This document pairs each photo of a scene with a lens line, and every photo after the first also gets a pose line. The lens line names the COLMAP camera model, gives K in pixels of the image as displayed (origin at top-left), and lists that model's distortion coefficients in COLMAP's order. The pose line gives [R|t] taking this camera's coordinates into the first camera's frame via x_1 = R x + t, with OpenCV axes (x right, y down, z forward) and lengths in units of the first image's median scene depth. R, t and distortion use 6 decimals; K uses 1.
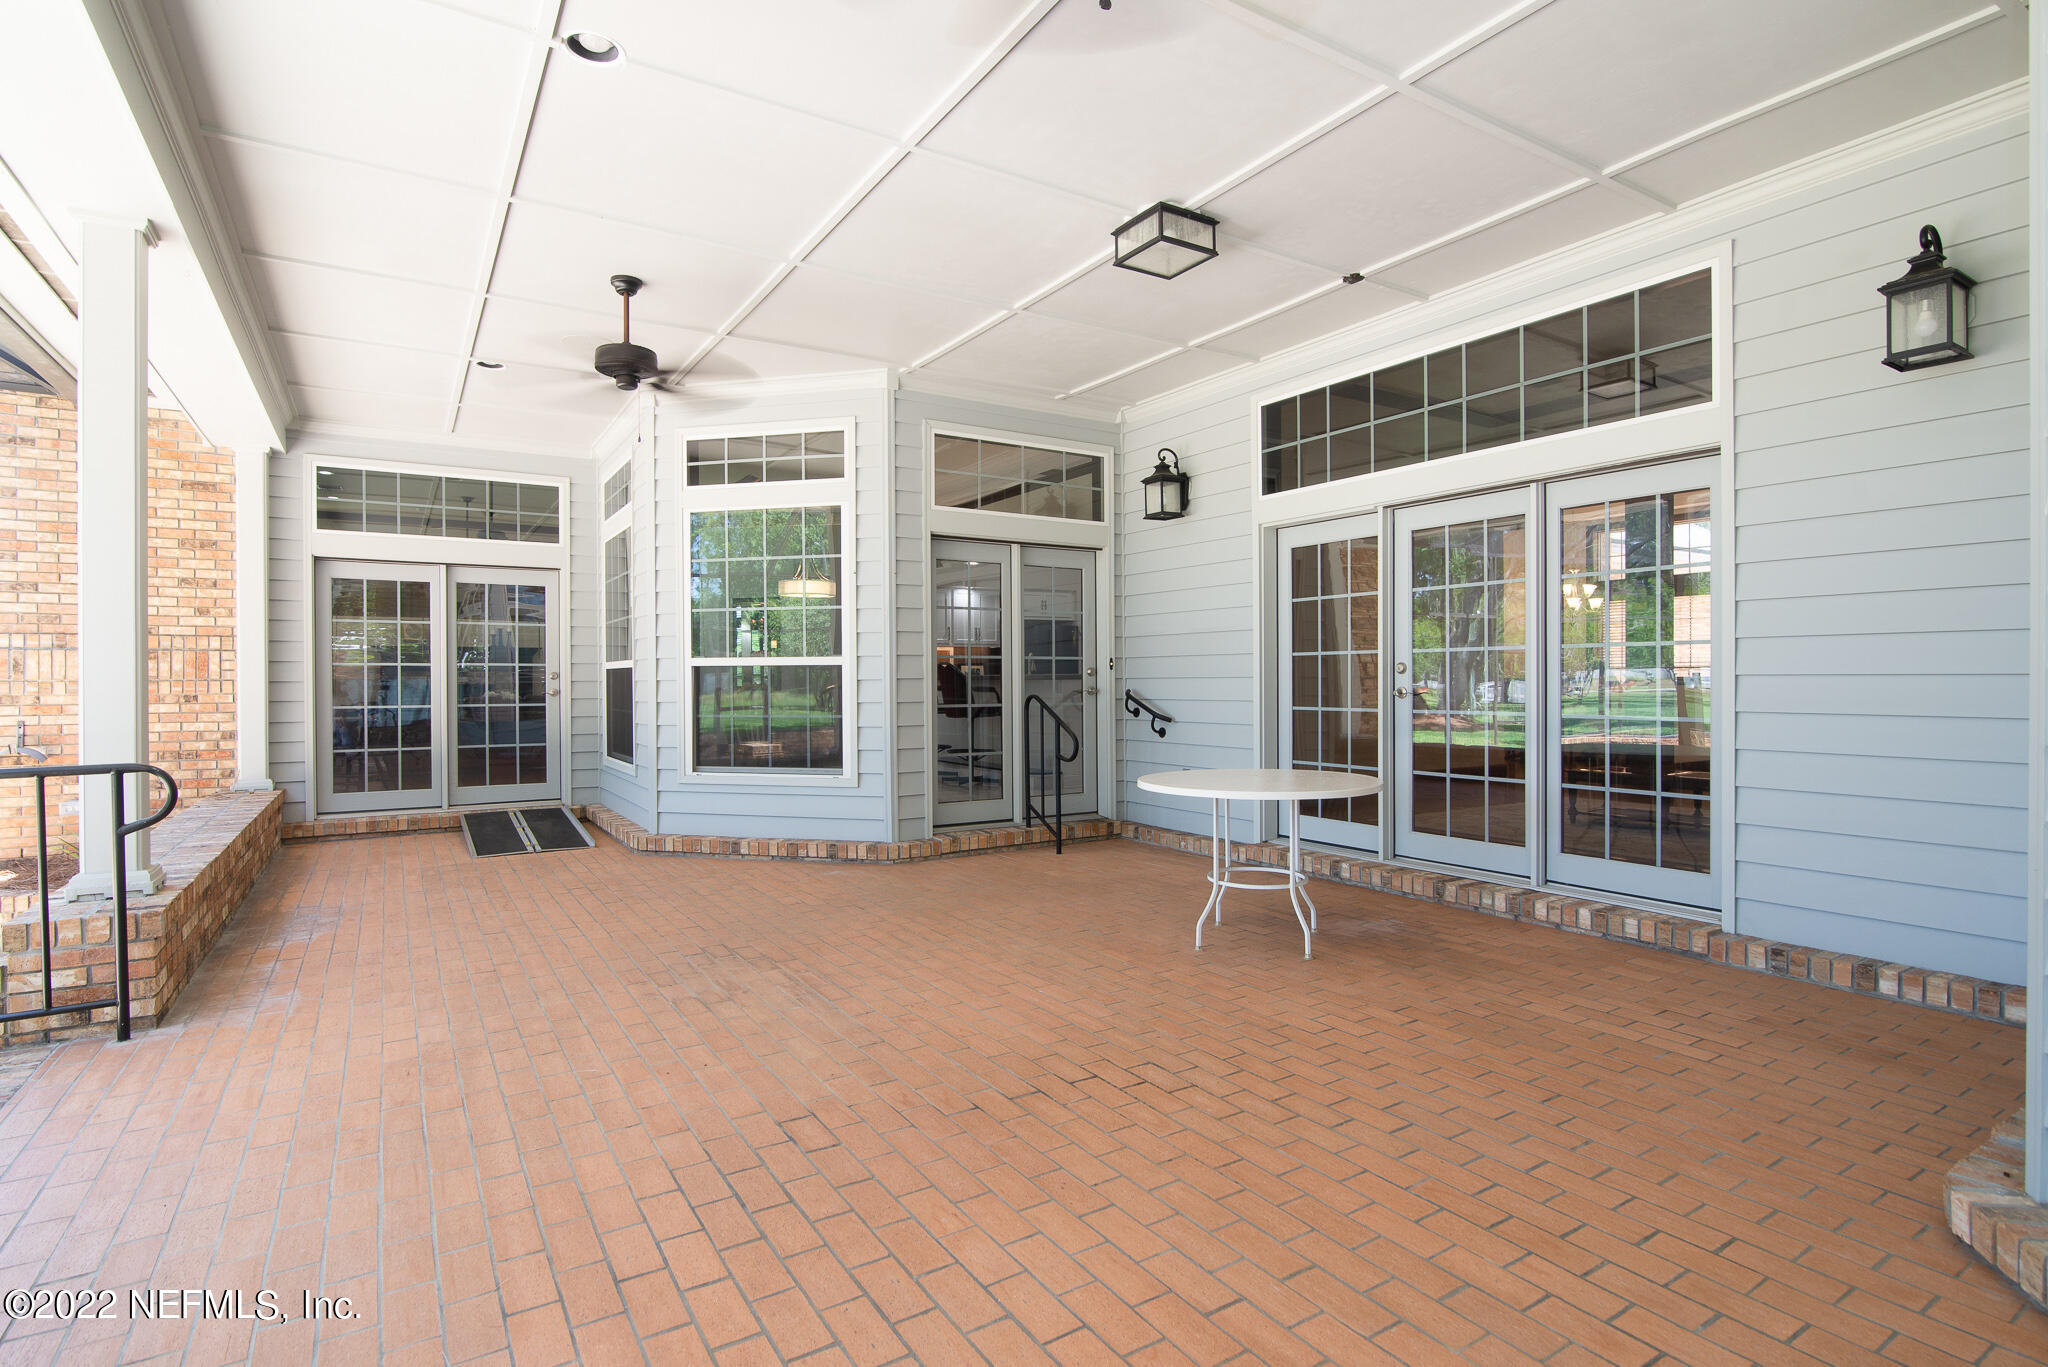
lens RADIAL K [[1028.9, 0, 1028.1], [0, 1028.9, 684.9], [0, 0, 1]] dist [-0.015875, -0.000140]
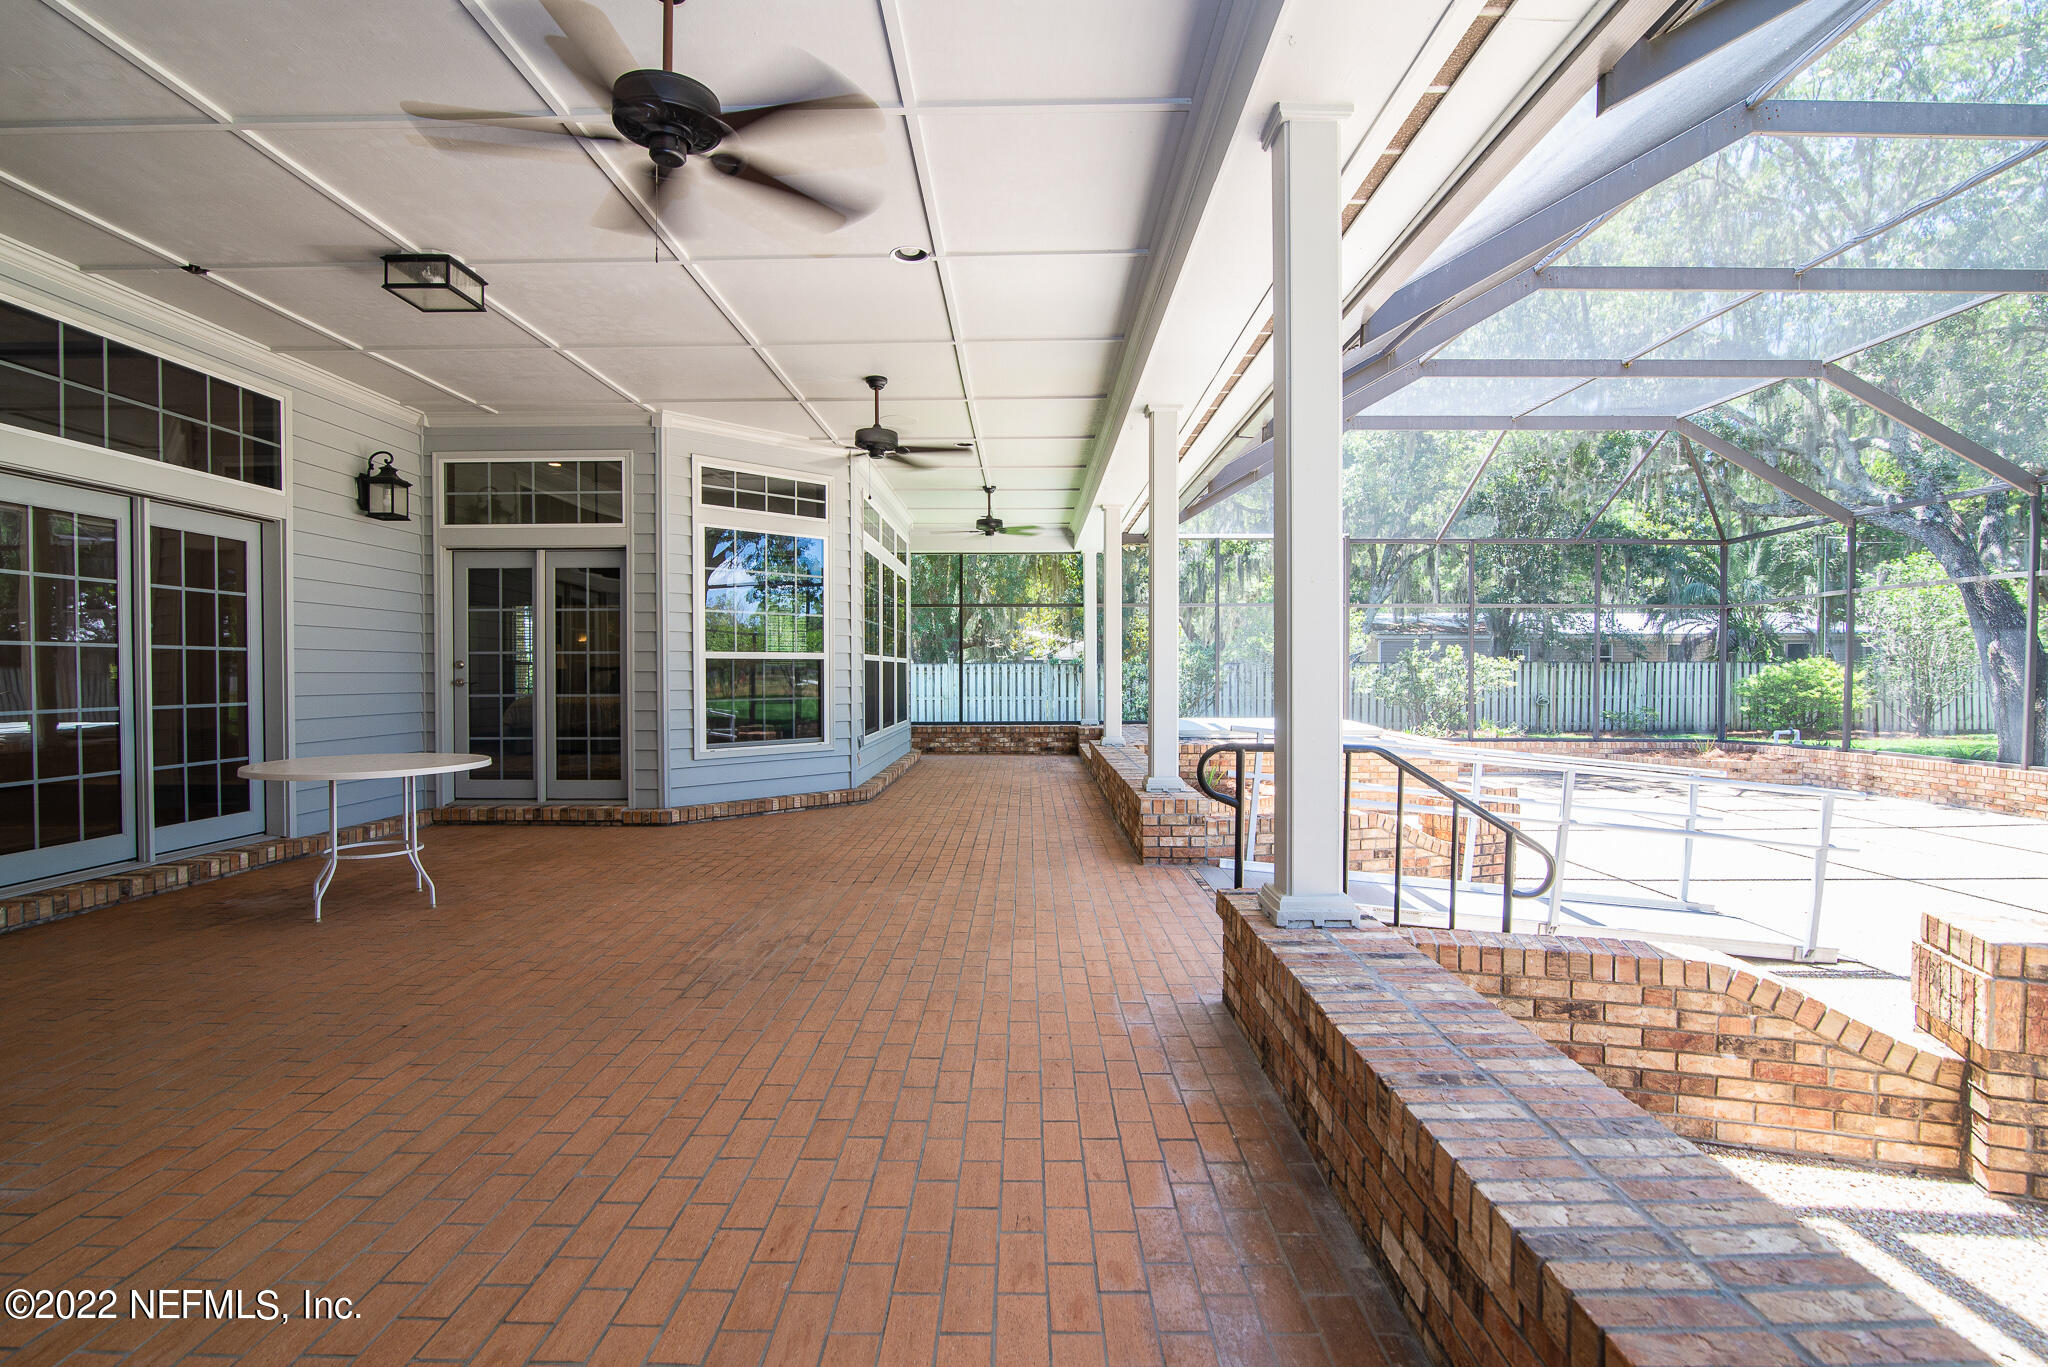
lens RADIAL K [[1011.9, 0, 1021.7], [0, 1011.9, 682.2], [0, 0, 1]] dist [-0.000370, 0.000011]
pose [[-0.844386, 0.001276, 0.535734, -0.998274], [0.010038, 0.999859, 0.013440, -0.003829], [-0.535642, 0.016726, -0.844280, 1.595422]]
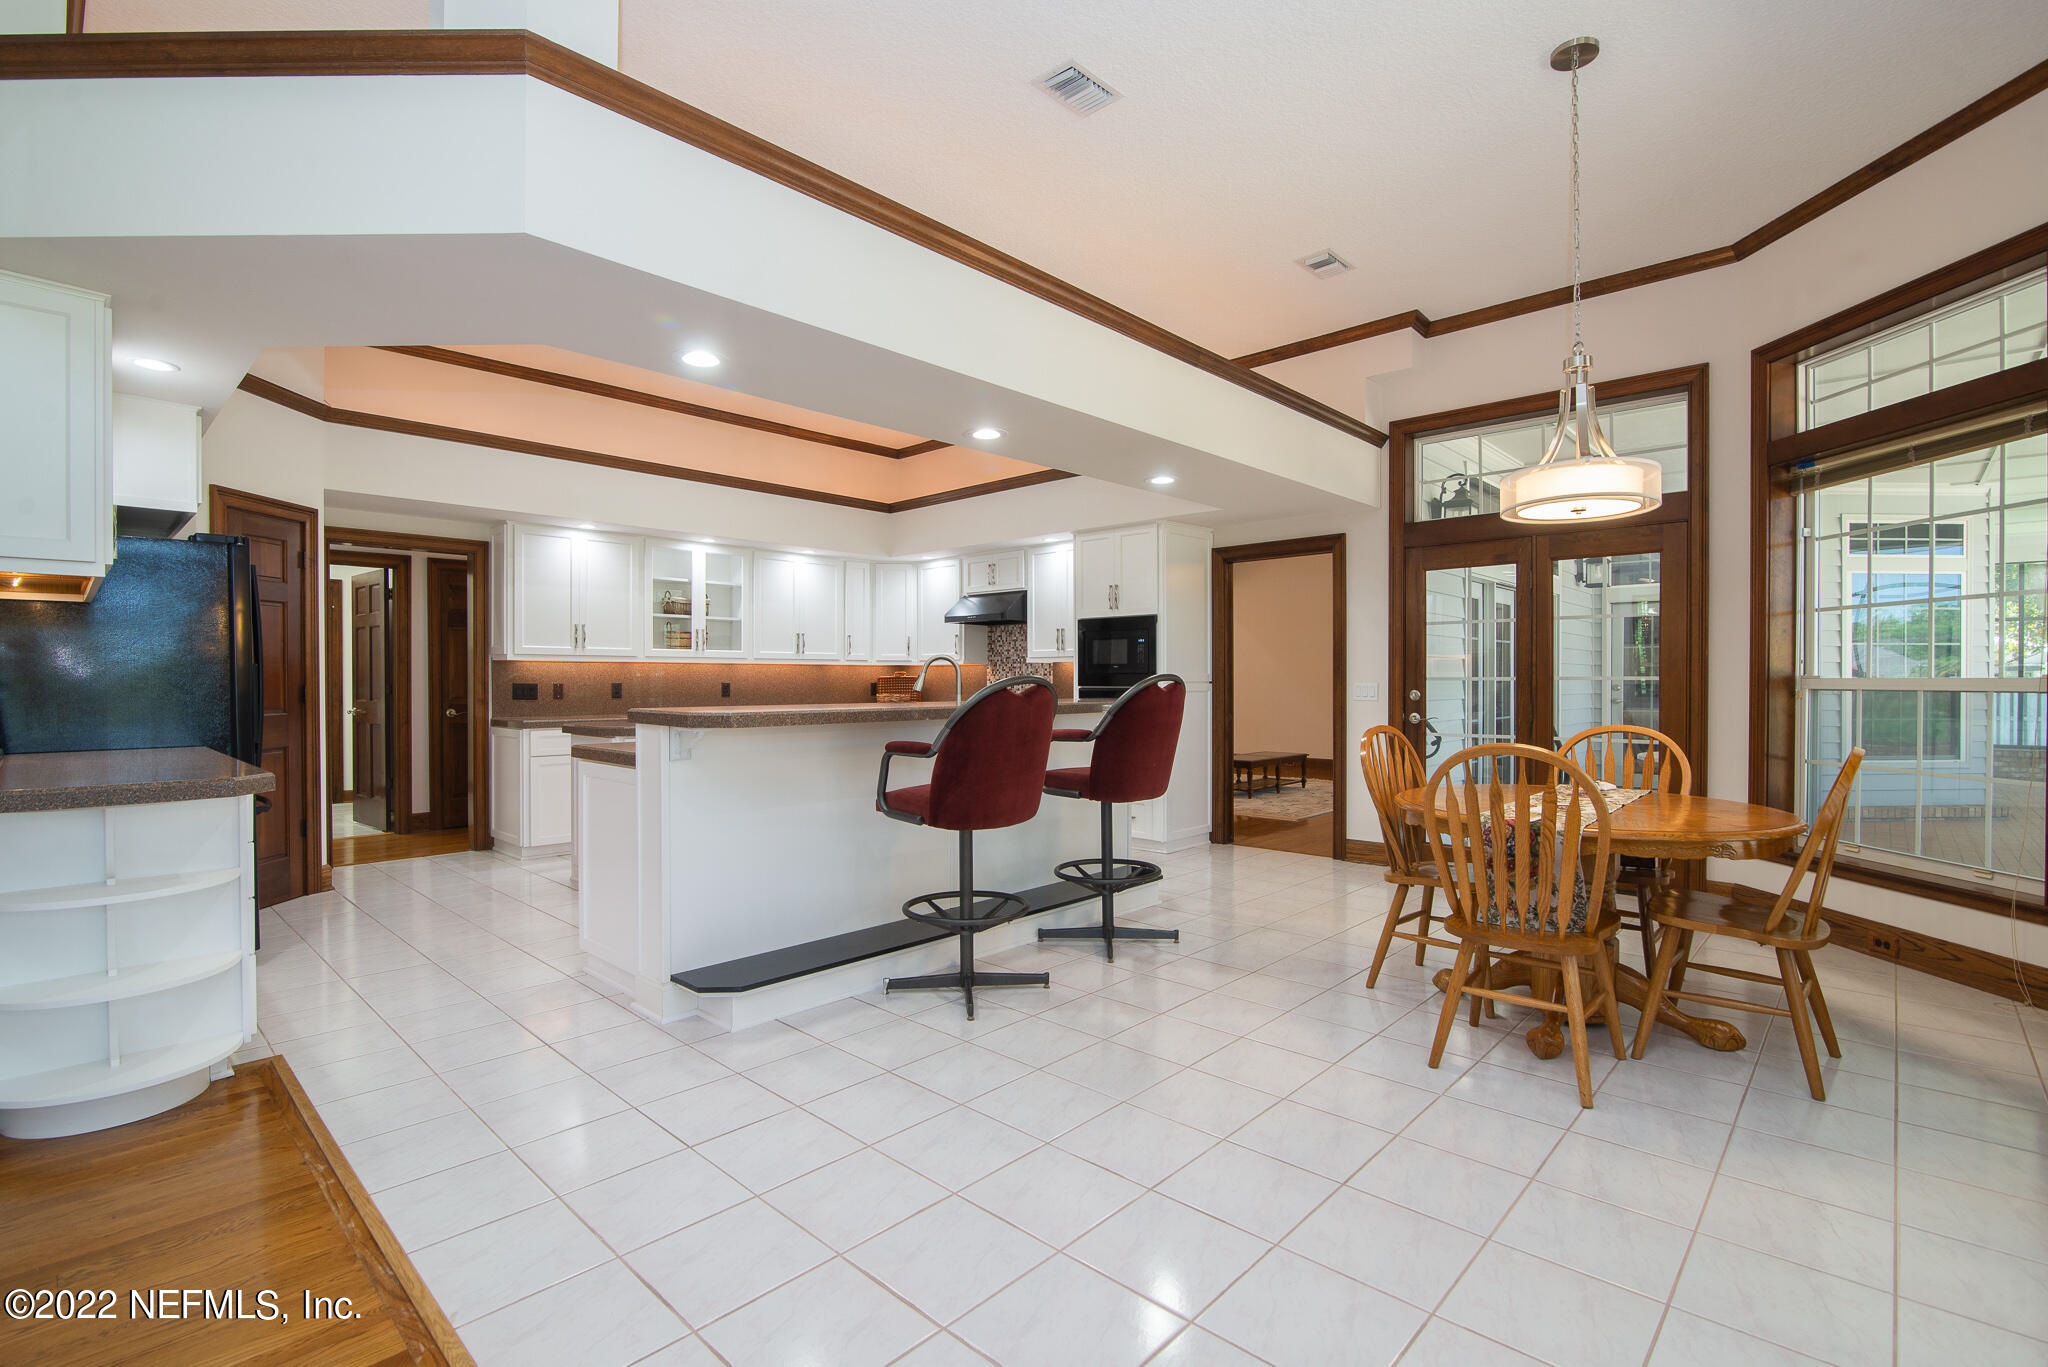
lens RADIAL K [[938.3, 0, 1026.5], [0, 938.3, 686.2], [0, 0, 1]] dist [-0.023886, -0.000009]
pose [[-0.256762, -0.000538, 0.966474, -0.996464], [0.005900, 0.999980, 0.002124, -0.028953], [-0.966457, 0.006247, -0.256754, 2.300565]]
